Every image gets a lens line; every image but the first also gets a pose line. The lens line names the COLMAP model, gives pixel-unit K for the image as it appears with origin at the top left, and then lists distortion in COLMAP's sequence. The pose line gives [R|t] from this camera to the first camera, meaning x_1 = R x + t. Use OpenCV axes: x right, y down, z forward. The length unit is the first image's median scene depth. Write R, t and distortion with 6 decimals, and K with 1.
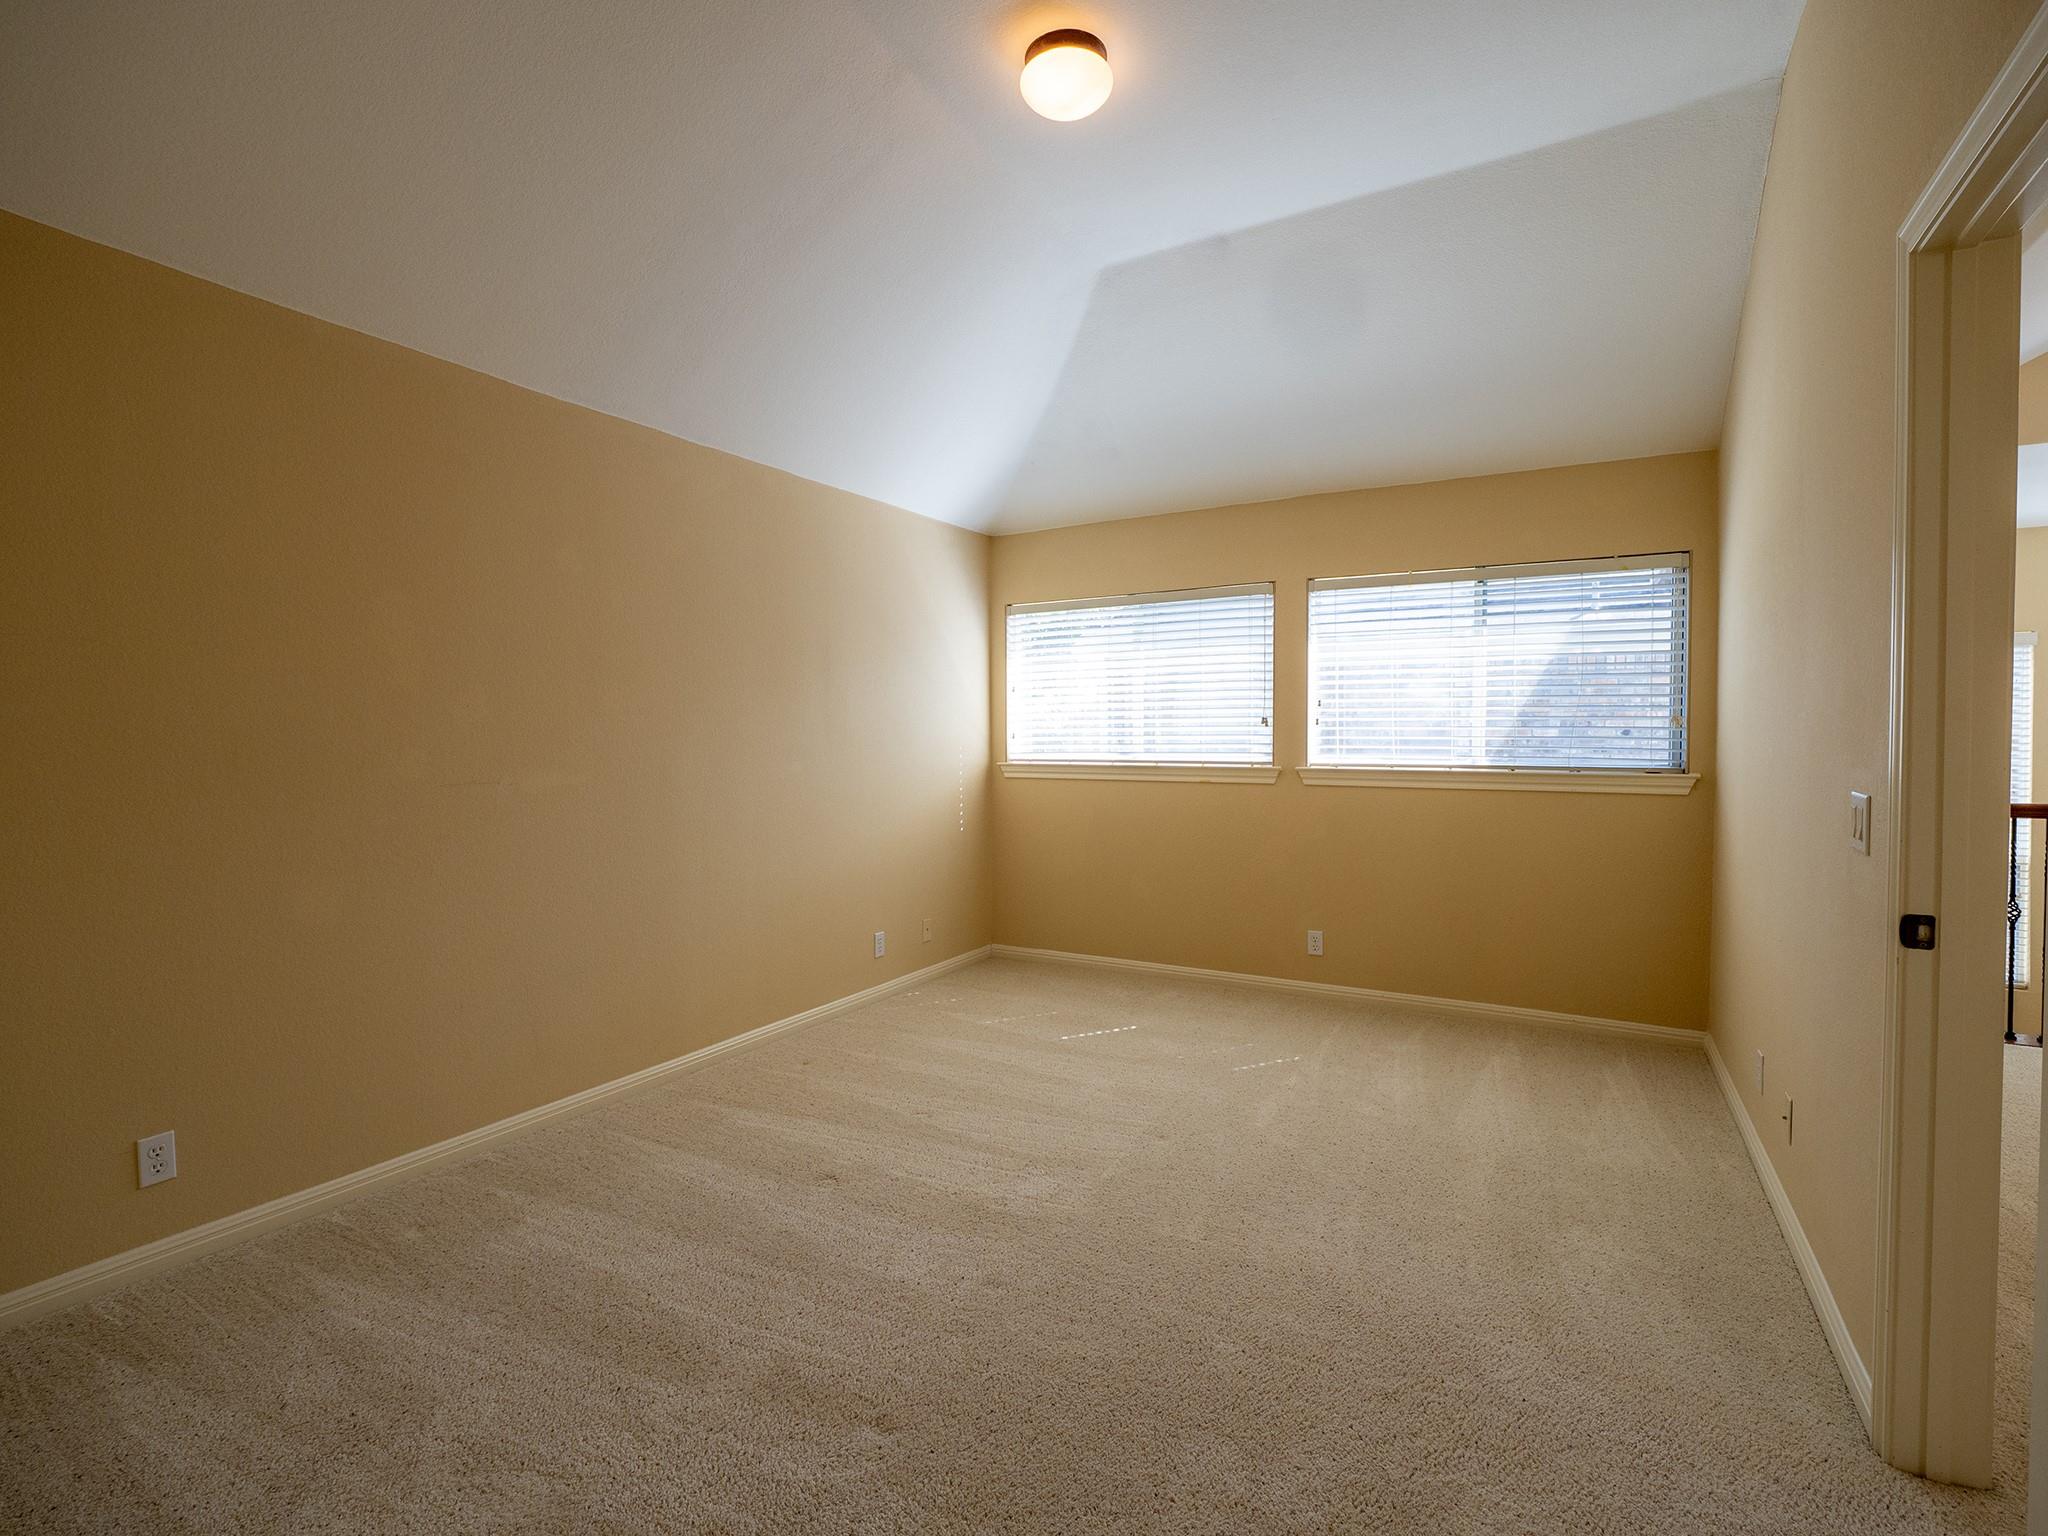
lens RADIAL K [[976.9, 0, 1012.4], [0, 976.9, 762.7], [0, 0, 1]] dist [-0.005975, -0.001540]
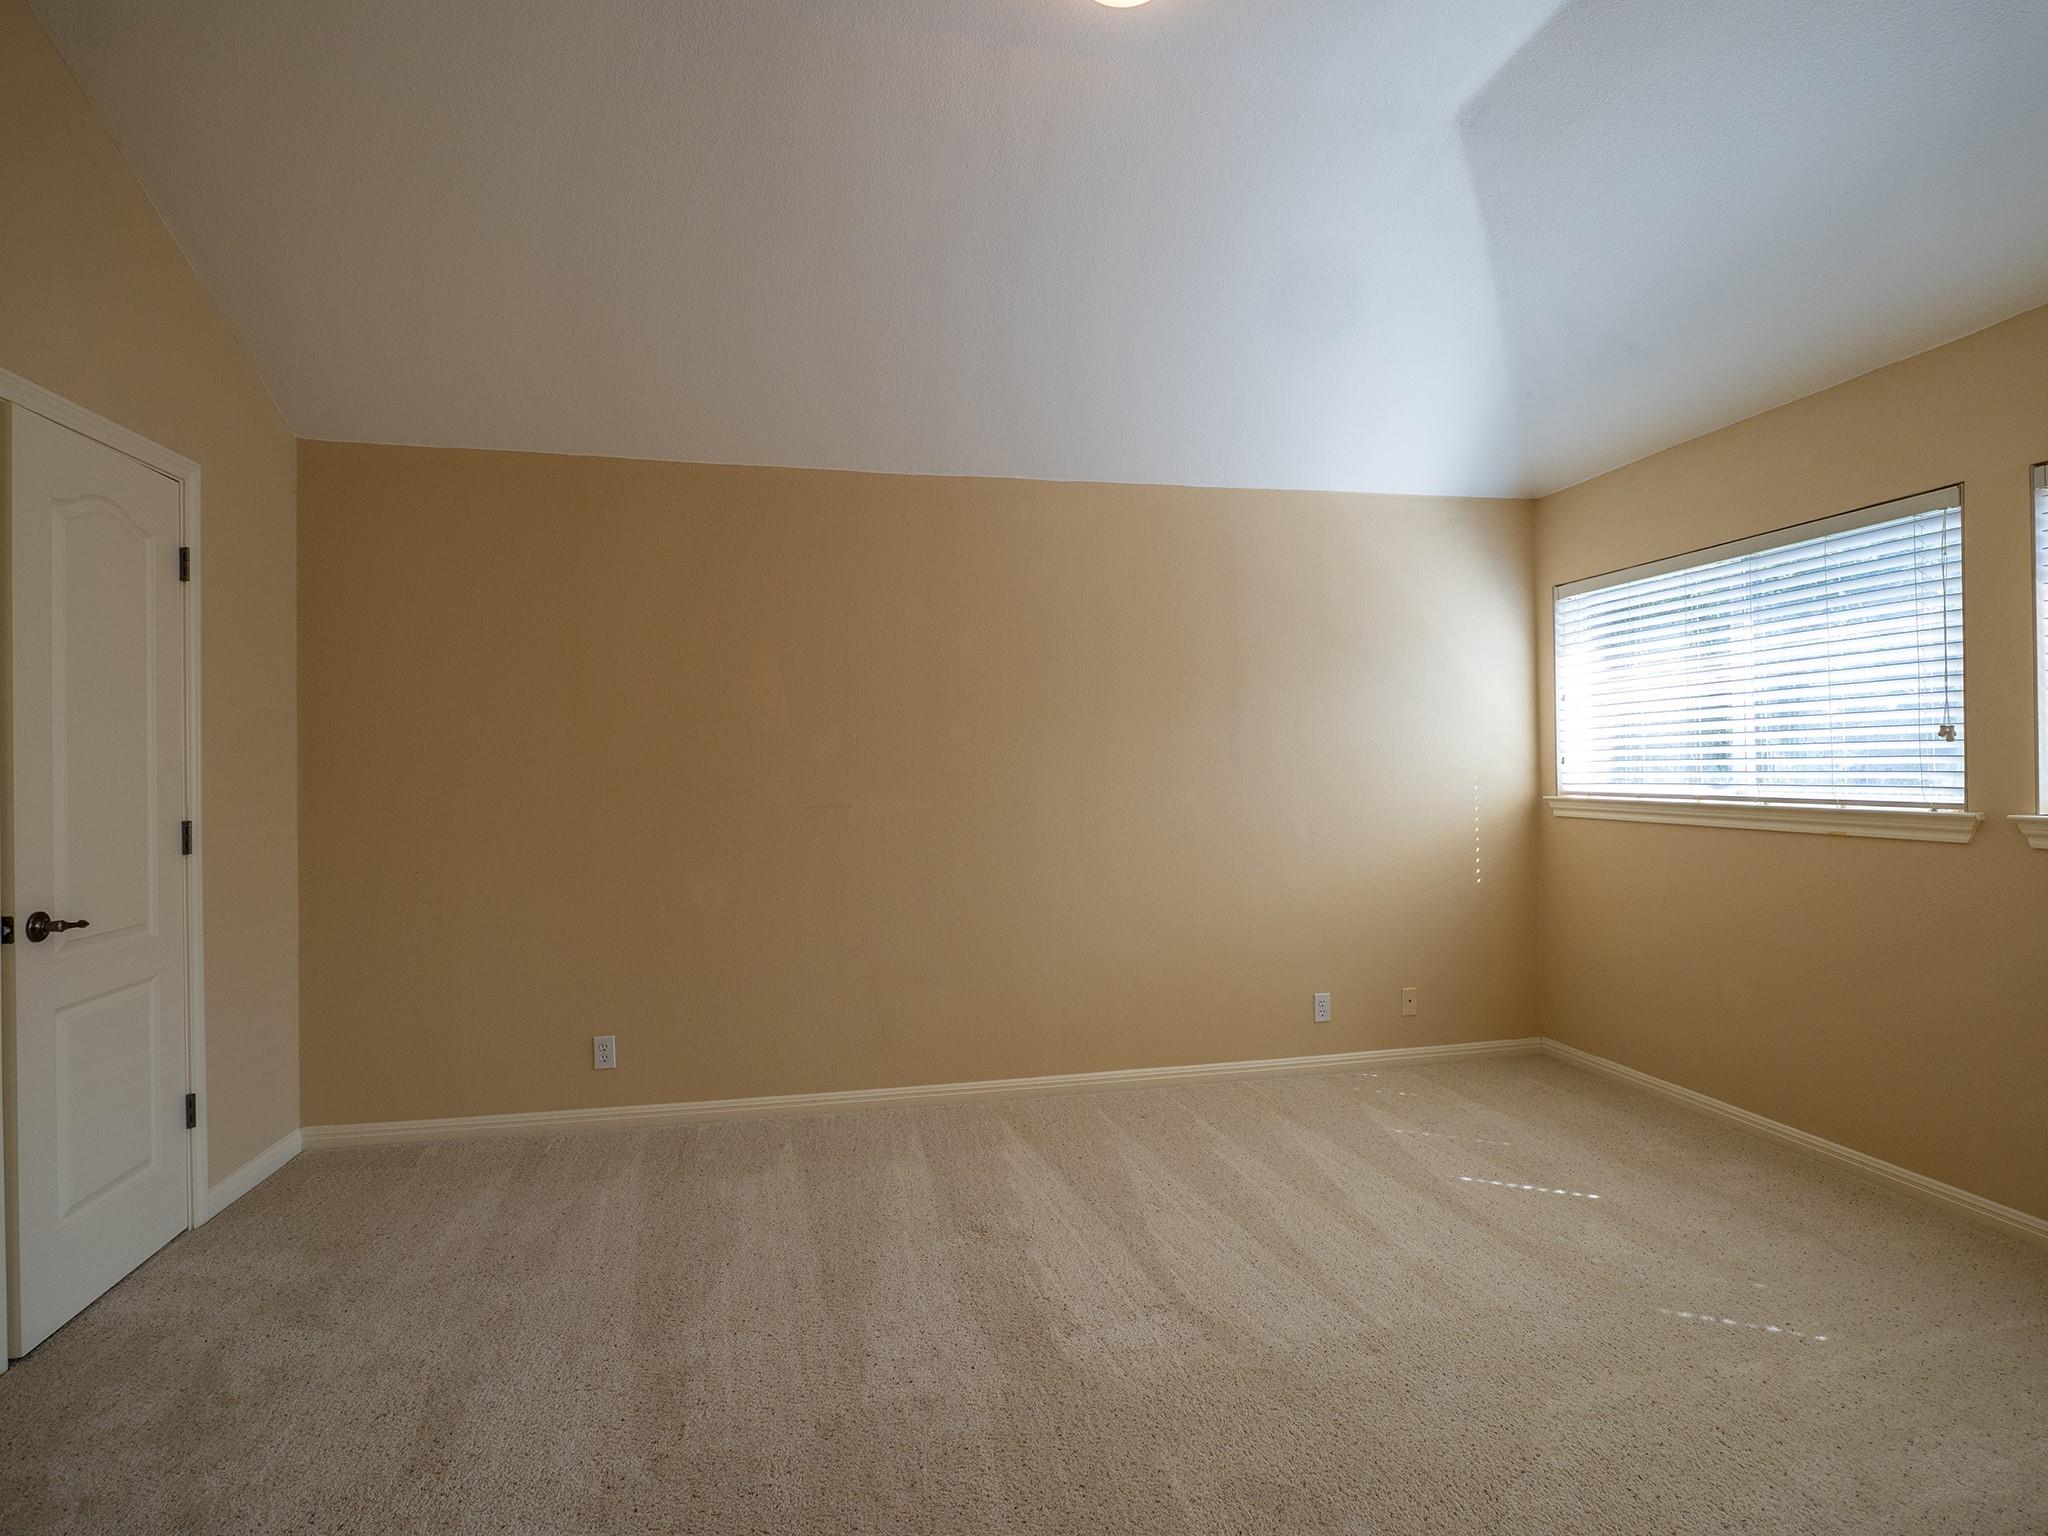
lens RADIAL K [[976.9, 0, 1012.4], [0, 976.9, 762.7], [0, 0, 1]] dist [-0.005975, -0.001540]
pose [[0.660710, -0.007526, -0.750604, 0.322520], [-0.010670, 0.999755, -0.019417, -0.007872], [0.750565, 0.020838, 0.660467, 0.226139]]
